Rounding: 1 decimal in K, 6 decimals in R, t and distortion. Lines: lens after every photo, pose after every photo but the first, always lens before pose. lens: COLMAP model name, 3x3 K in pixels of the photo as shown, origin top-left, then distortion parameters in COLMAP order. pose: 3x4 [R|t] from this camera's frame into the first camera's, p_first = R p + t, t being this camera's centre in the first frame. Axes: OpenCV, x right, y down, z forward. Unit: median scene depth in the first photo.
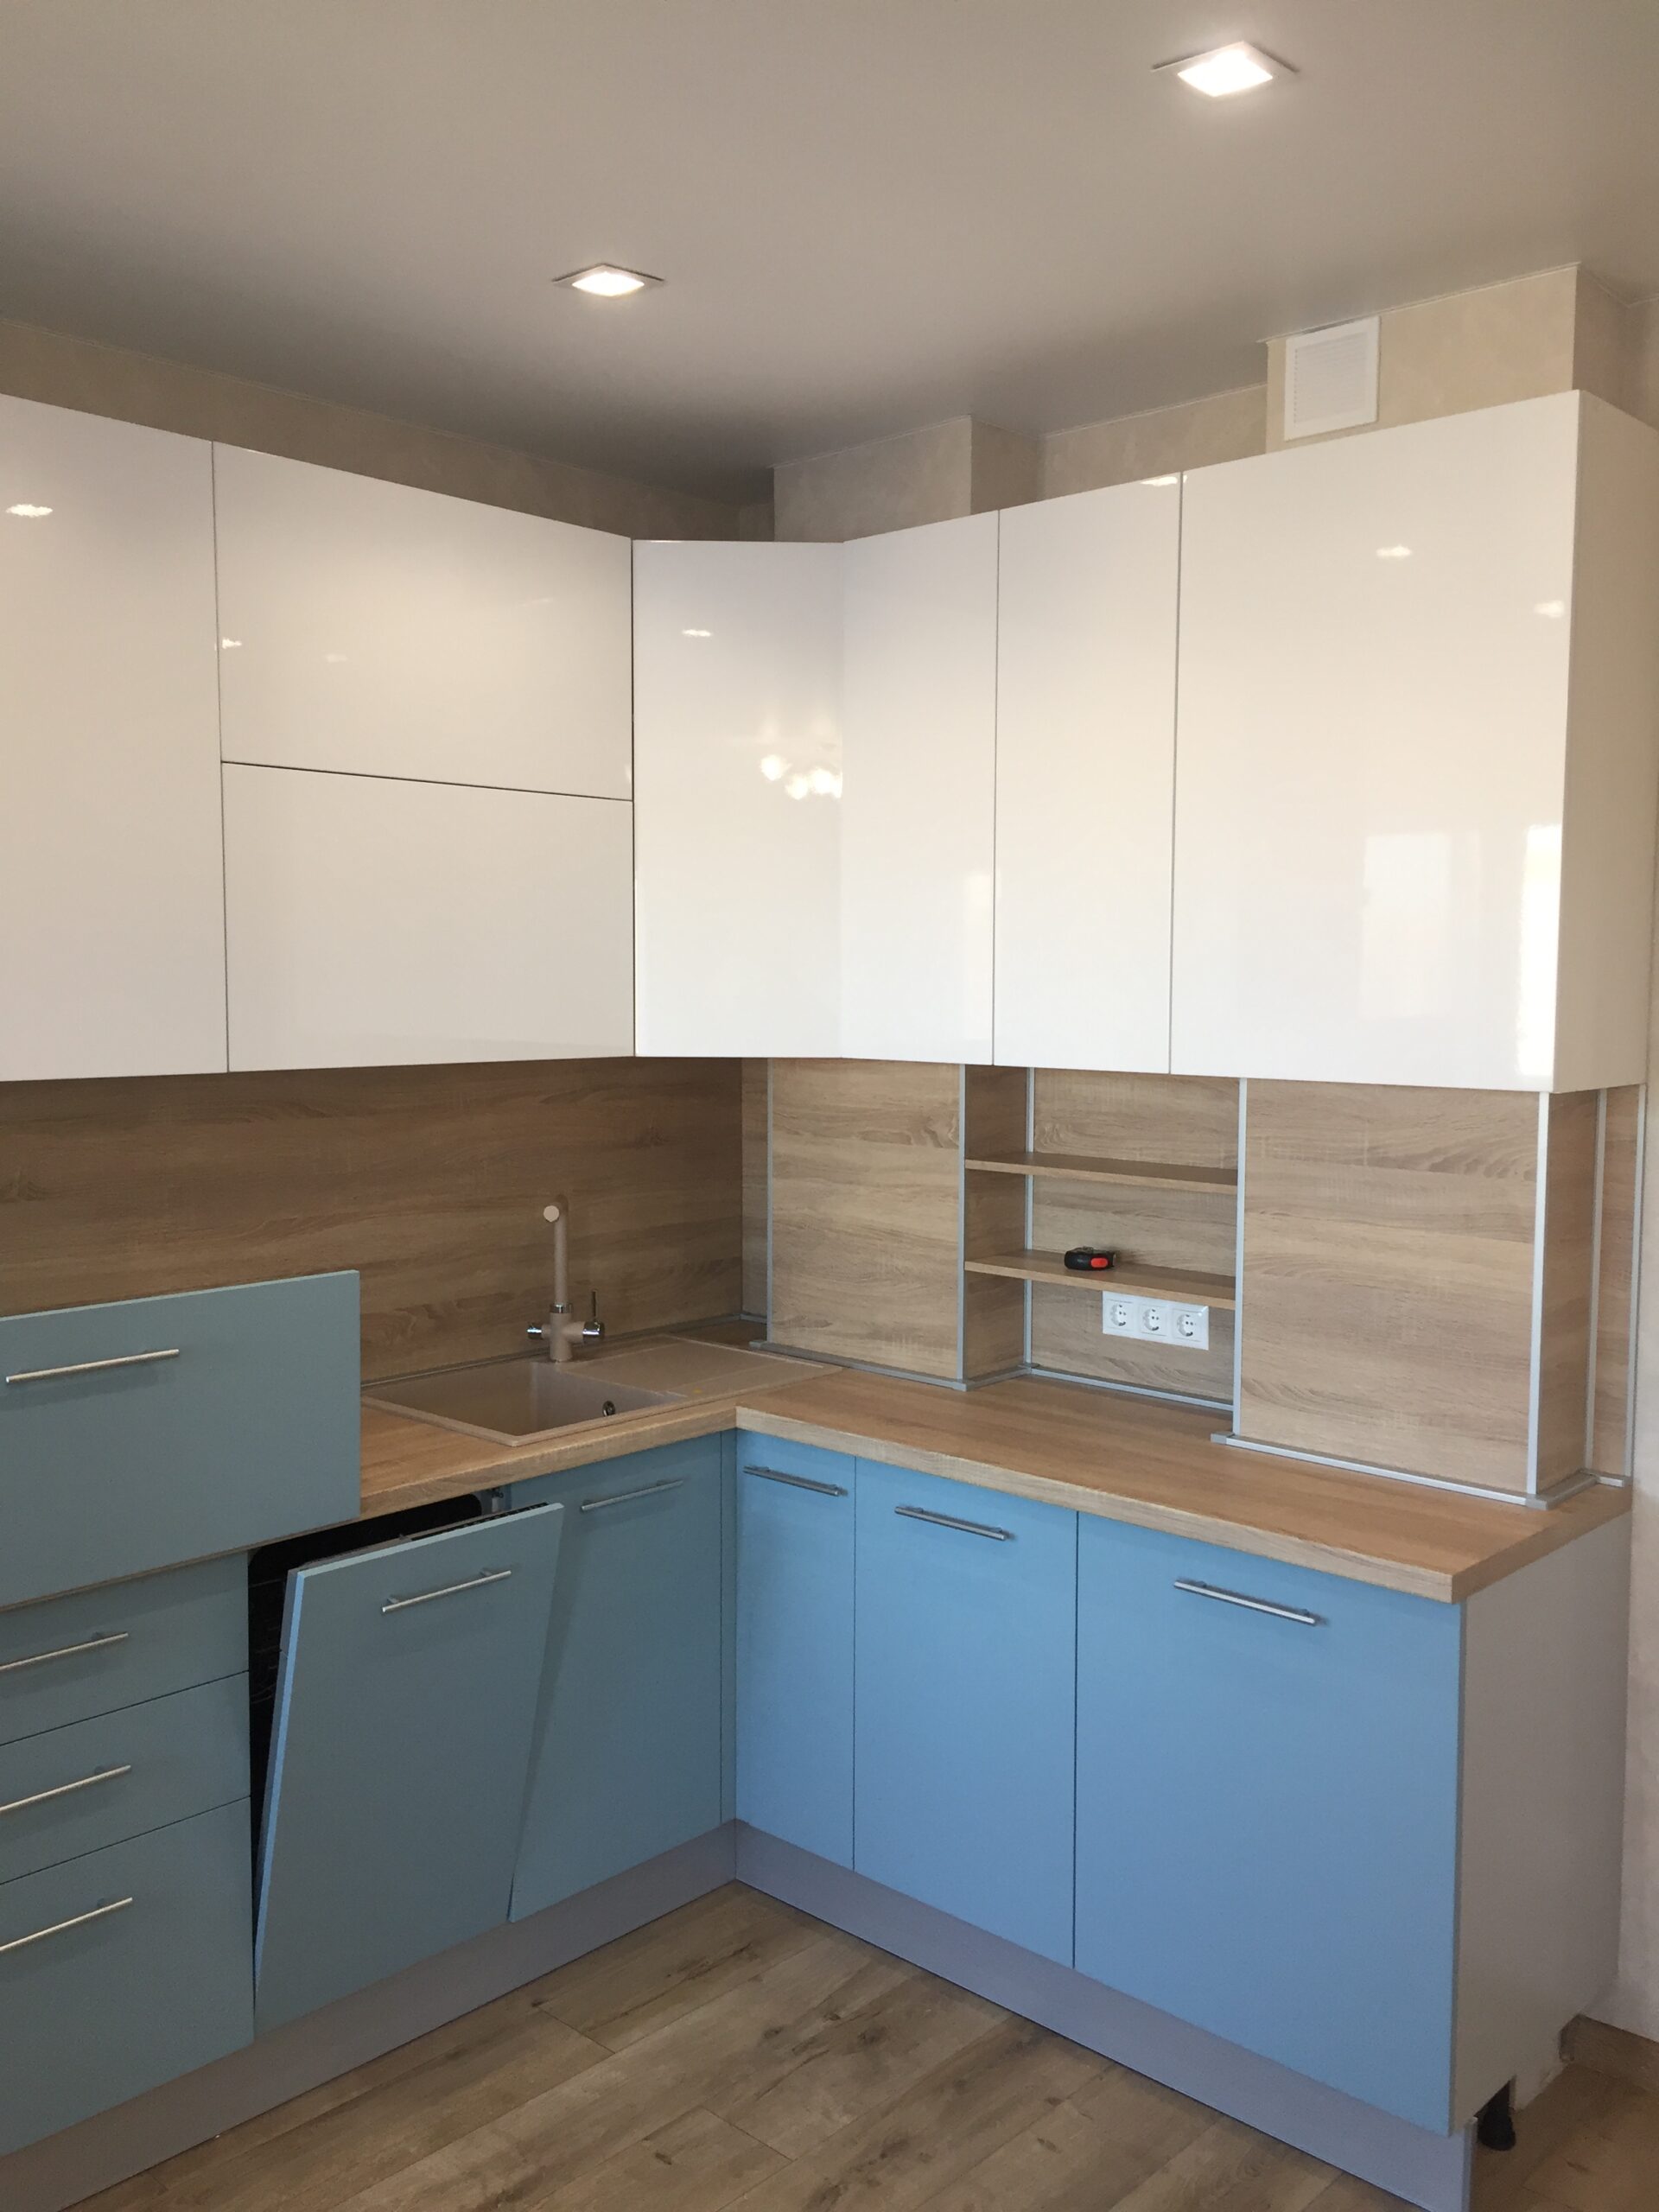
lens RADIAL K [[1874.8, 0, 830.3], [0, 1874.8, 1097.4], [0, 0, 1]] dist [0.011772, -0.015468]
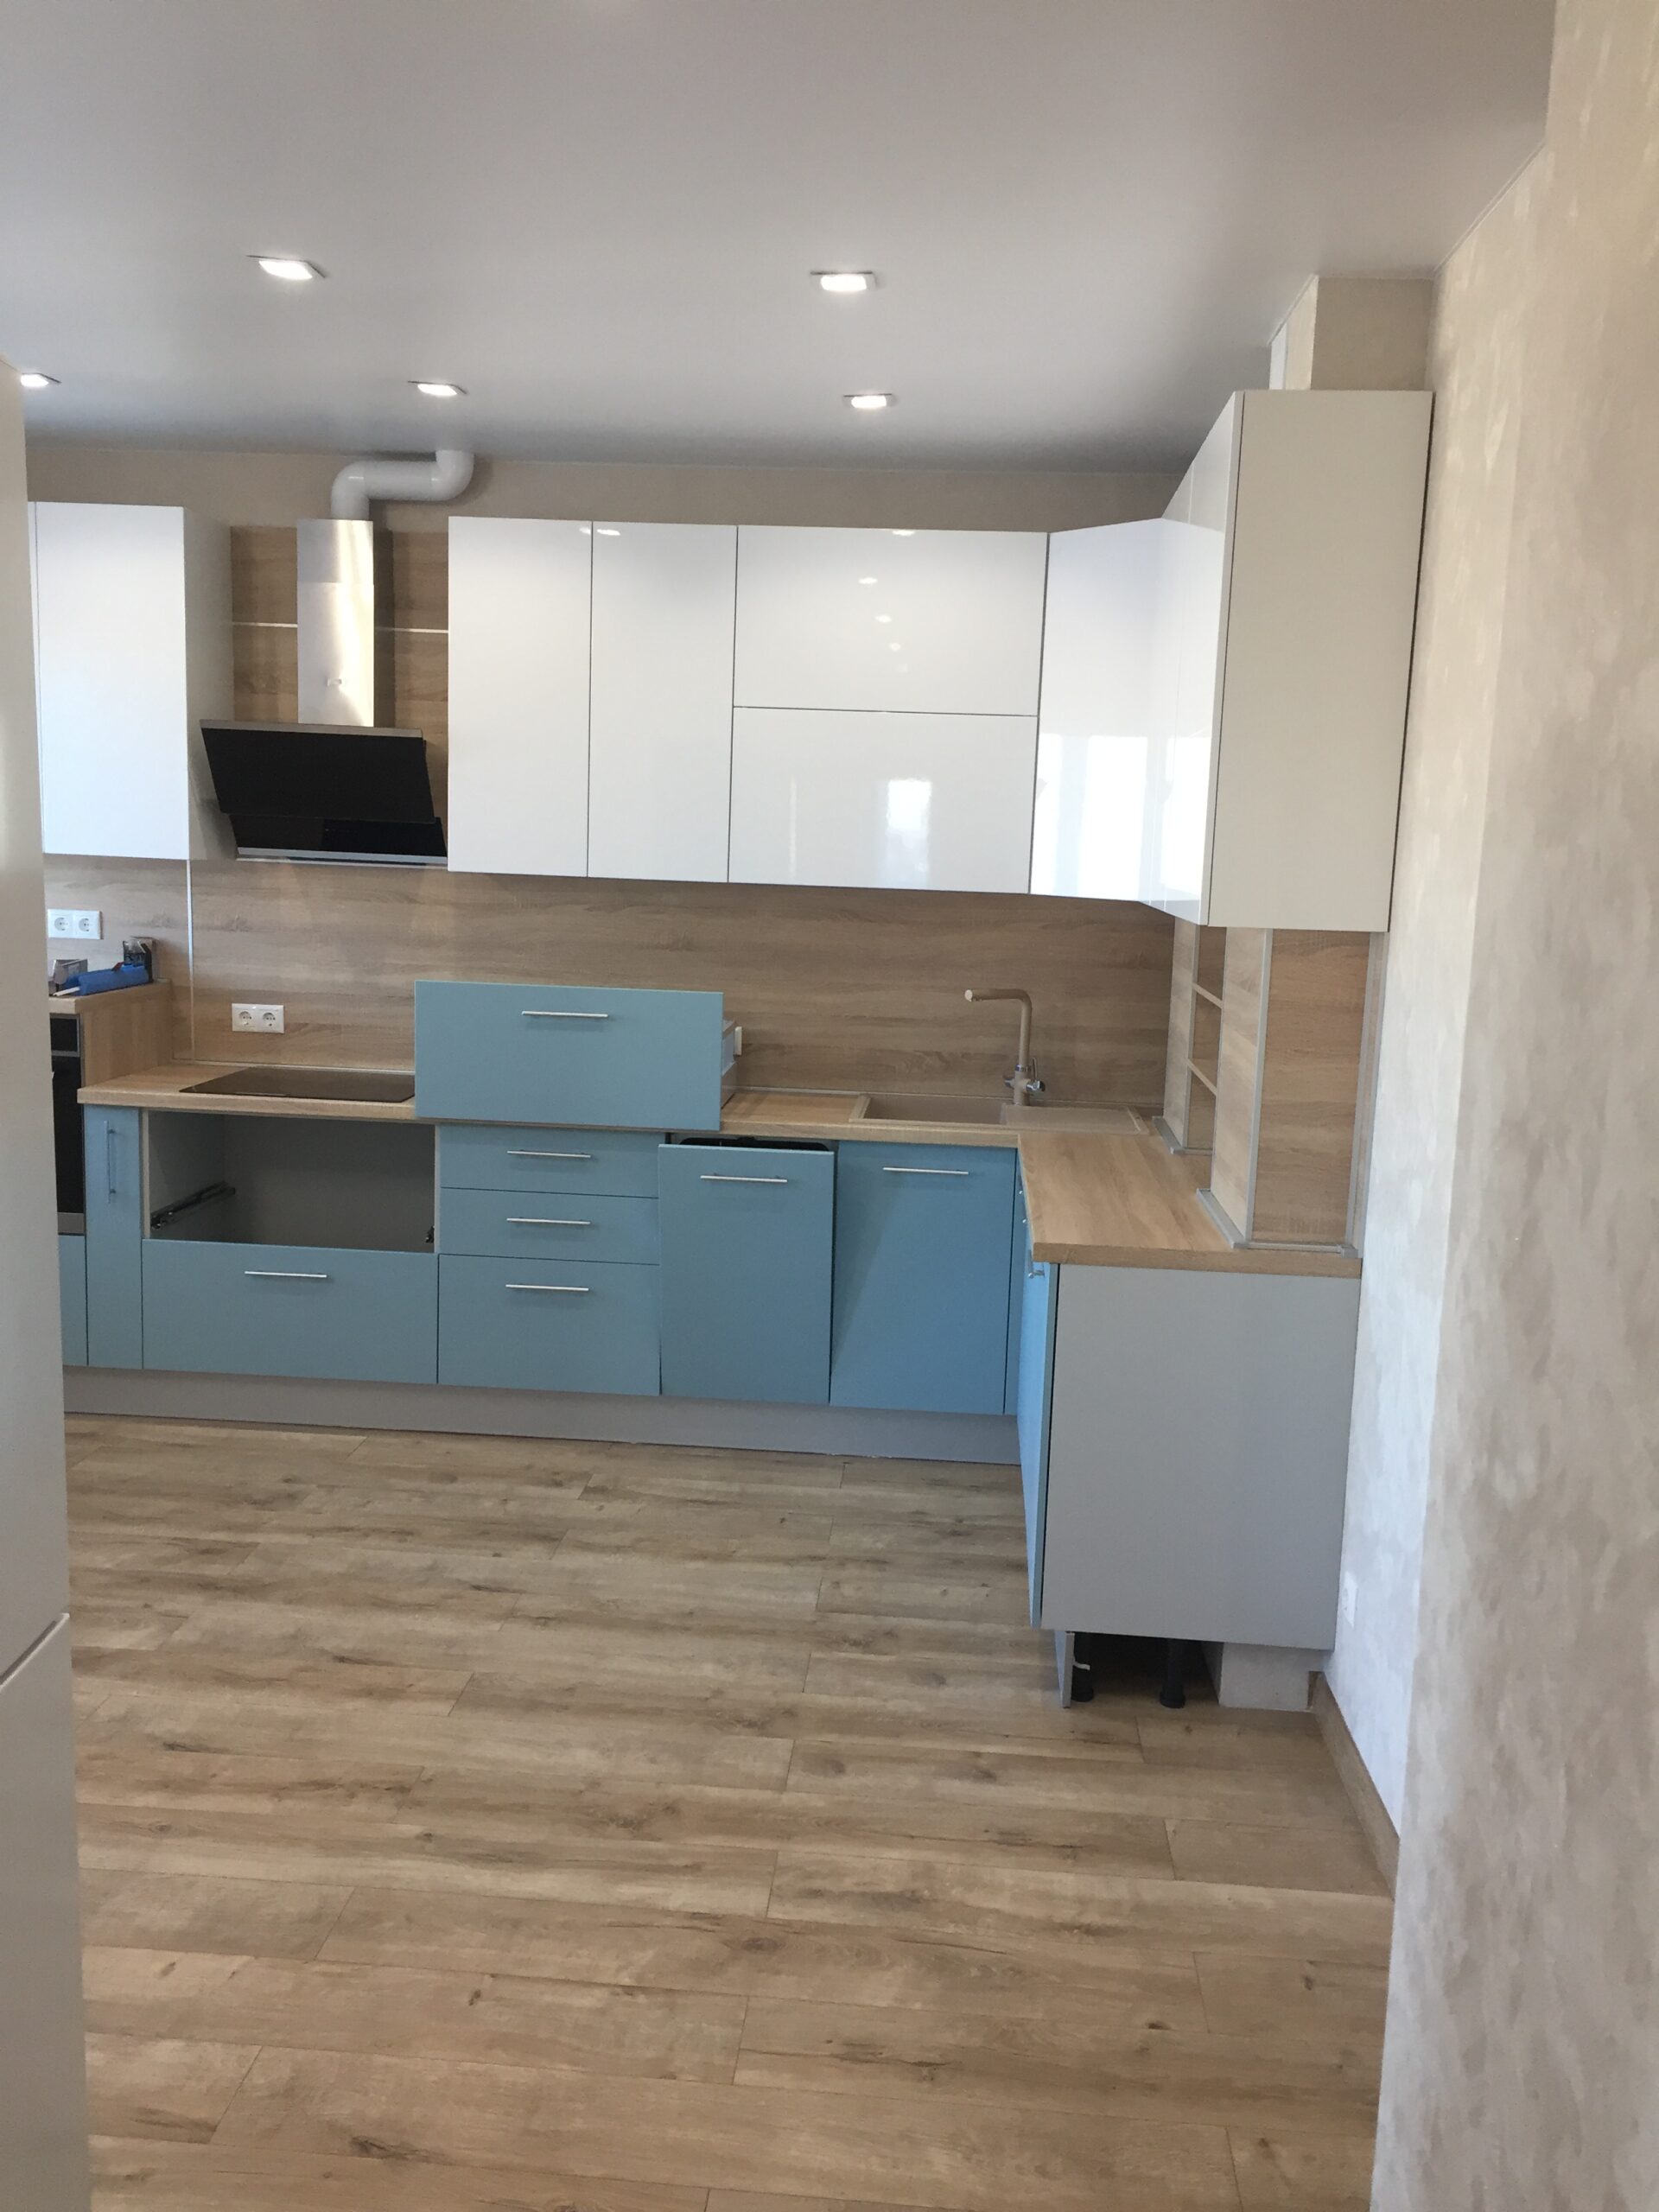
lens RADIAL K [[1874.8, 0, 831.3], [0, 1874.8, 1110.8], [0, 0, 1]] dist [0.011772, -0.015468]
pose [[0.625047, 0.134105, -0.768981, 1.105217], [-0.086957, 0.990963, 0.102136, 0.011063], [0.775728, 0.003028, 0.631060, -0.048966]]
